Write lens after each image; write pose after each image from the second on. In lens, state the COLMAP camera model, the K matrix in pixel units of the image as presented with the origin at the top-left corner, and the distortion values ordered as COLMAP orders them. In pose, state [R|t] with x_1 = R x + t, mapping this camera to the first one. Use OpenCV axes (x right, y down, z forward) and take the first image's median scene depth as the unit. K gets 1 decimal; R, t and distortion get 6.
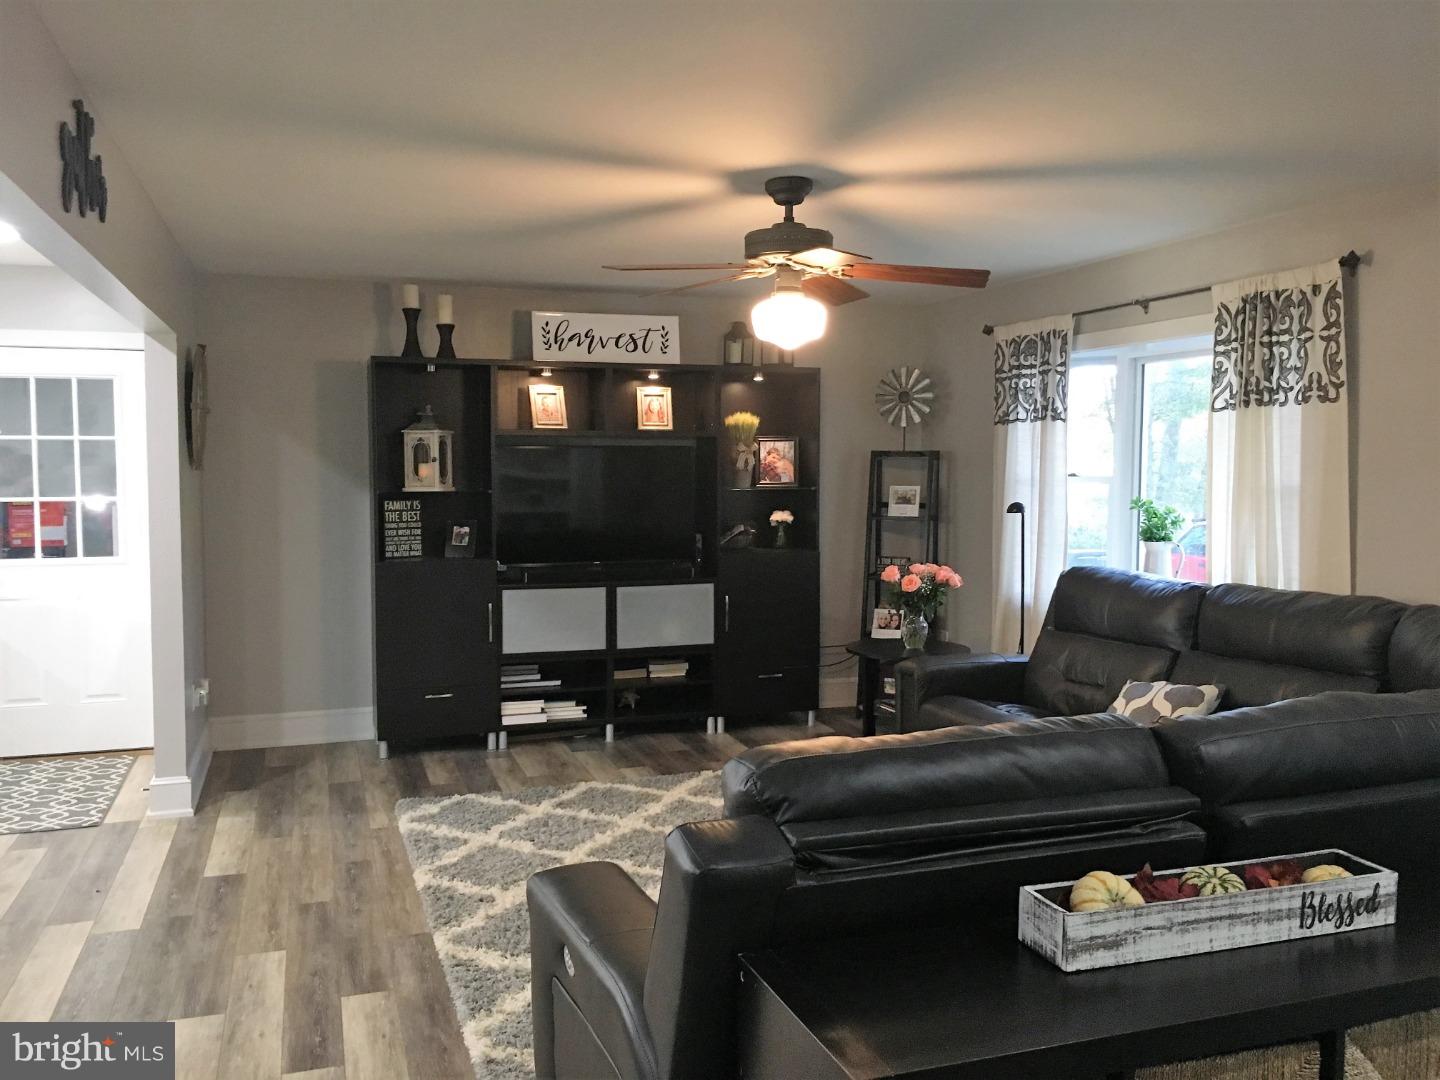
lens RADIAL K [[1218.1, 0, 720.0], [0, 1218.1, 540.0], [0, 0, 1]] dist [0.075949, -0.099734]
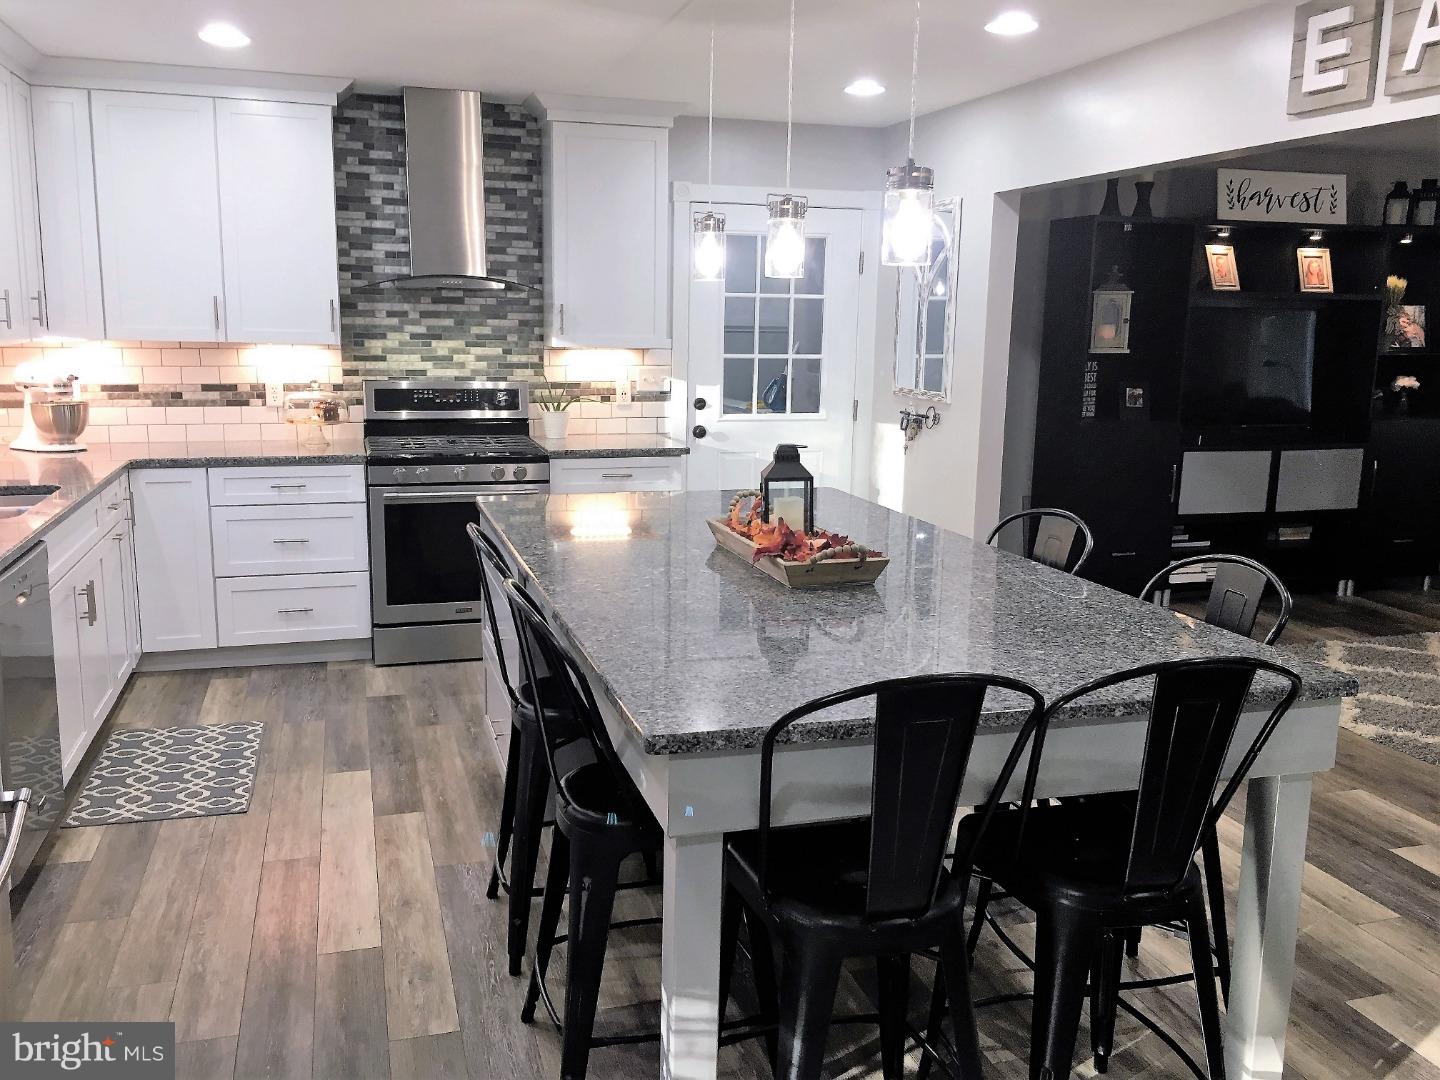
lens RADIAL K [[1218.1, 0, 720.0], [0, 1218.1, 540.0], [0, 0, 1]] dist [0.075949, -0.099734]
pose [[0.999609, 0.019319, -0.020195, -0.526084], [-0.016882, 0.993272, 0.114567, 0.003060], [0.022273, -0.114181, 0.993210, -0.031489]]
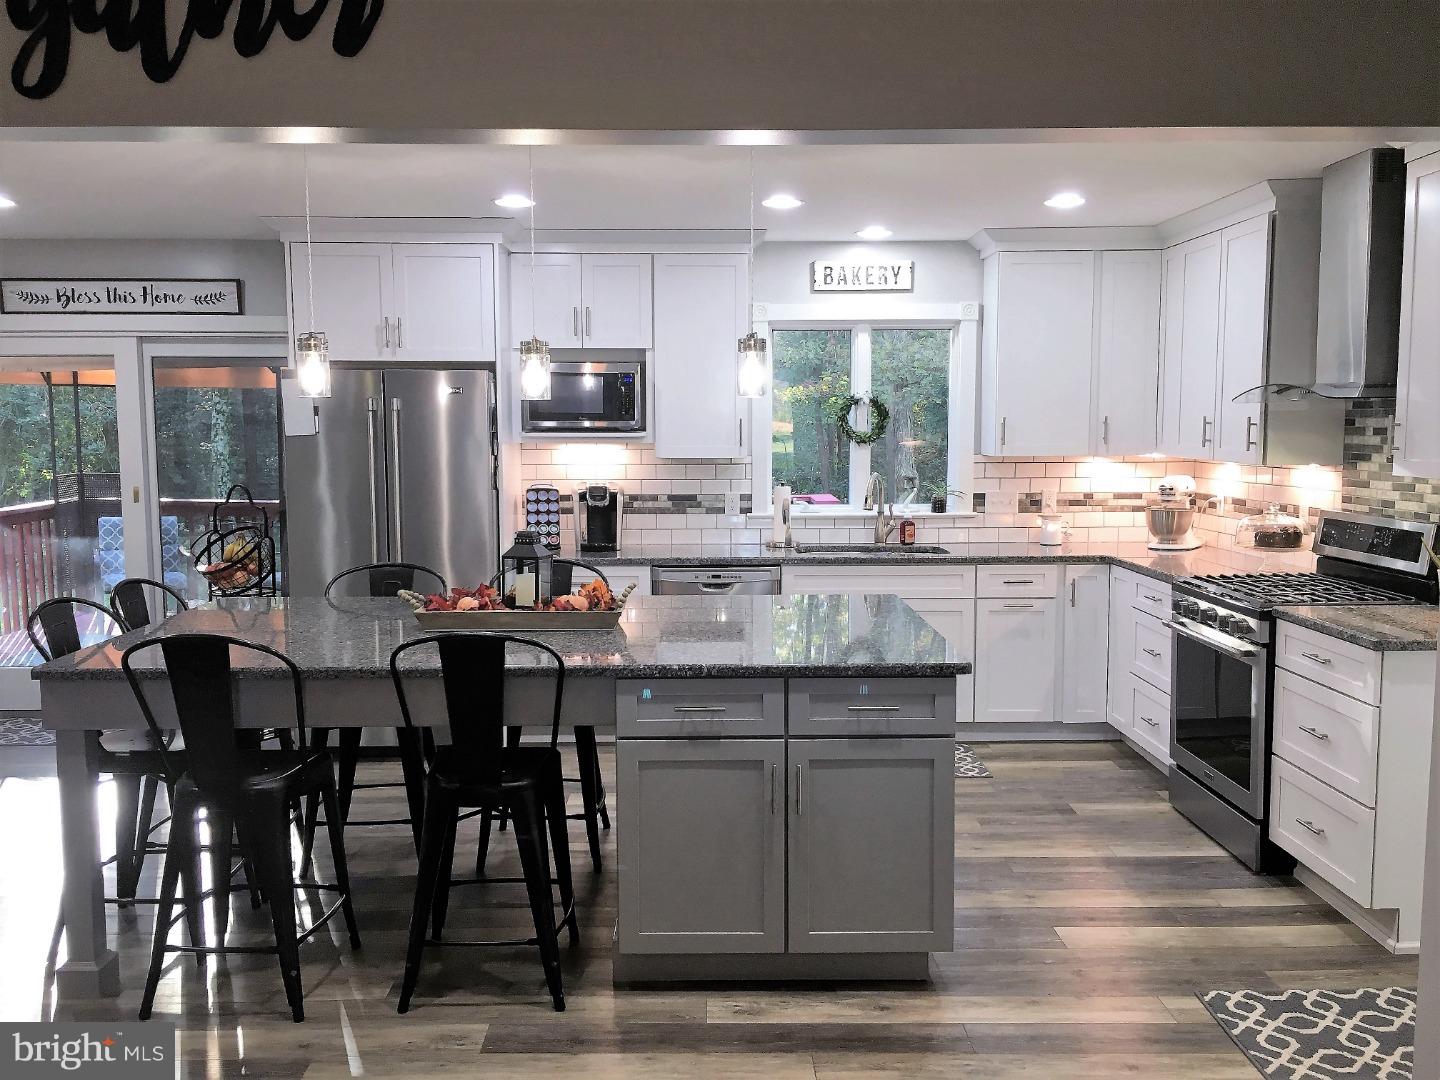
lens RADIAL K [[1218.1, 0, 720.0], [0, 1218.1, 540.0], [0, 0, 1]] dist [0.075949, -0.099734]
pose [[-0.295669, 0.091725, -0.950877, 0.091647], [-0.066105, 0.991029, 0.116153, -0.055057], [0.953000, 0.097201, -0.286953, 0.793155]]
